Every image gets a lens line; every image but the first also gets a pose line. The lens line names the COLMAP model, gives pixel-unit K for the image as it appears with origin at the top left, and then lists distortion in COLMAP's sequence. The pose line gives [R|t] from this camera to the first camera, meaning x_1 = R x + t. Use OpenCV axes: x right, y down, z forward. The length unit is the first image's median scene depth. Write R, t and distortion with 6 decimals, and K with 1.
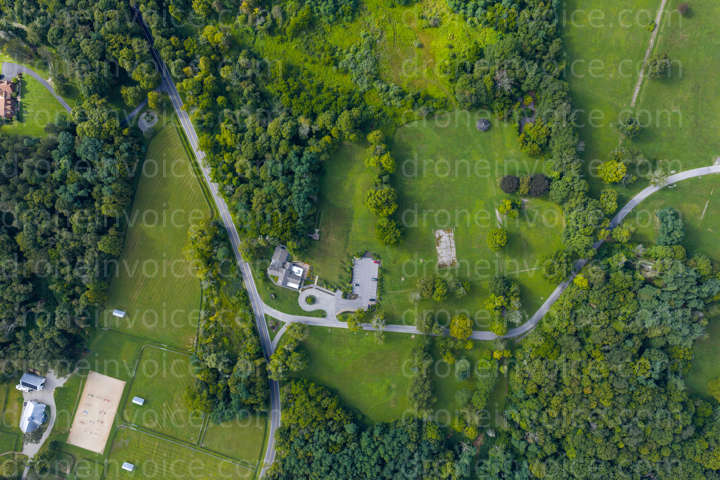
lens RADIAL K [[597.1, 0, 360.0], [0, 597.1, 242.4], [0, 0, 1]] dist [0.011317, -0.012898]
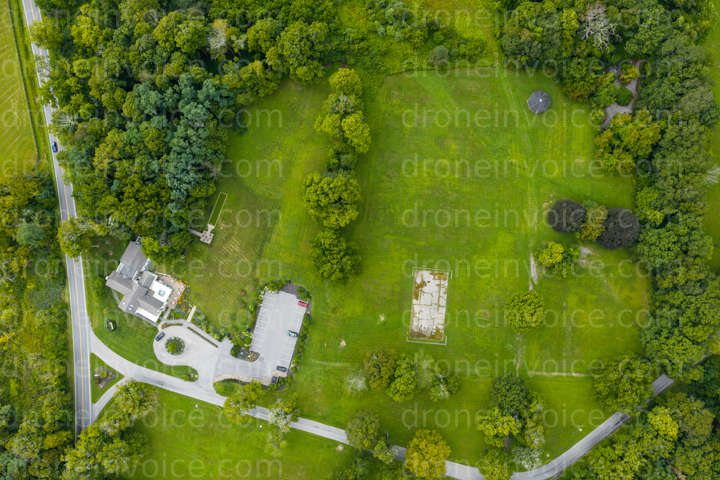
lens RADIAL K [[597.1, 0, 360.6], [0, 597.1, 237.6], [0, 0, 1]] dist [0.011317, -0.012898]
pose [[0.979056, 0.202979, 0.015779, 0.059478], [-0.203013, 0.979176, 0.000591, -0.039440], [-0.015330, -0.003782, 0.999875, 0.444012]]
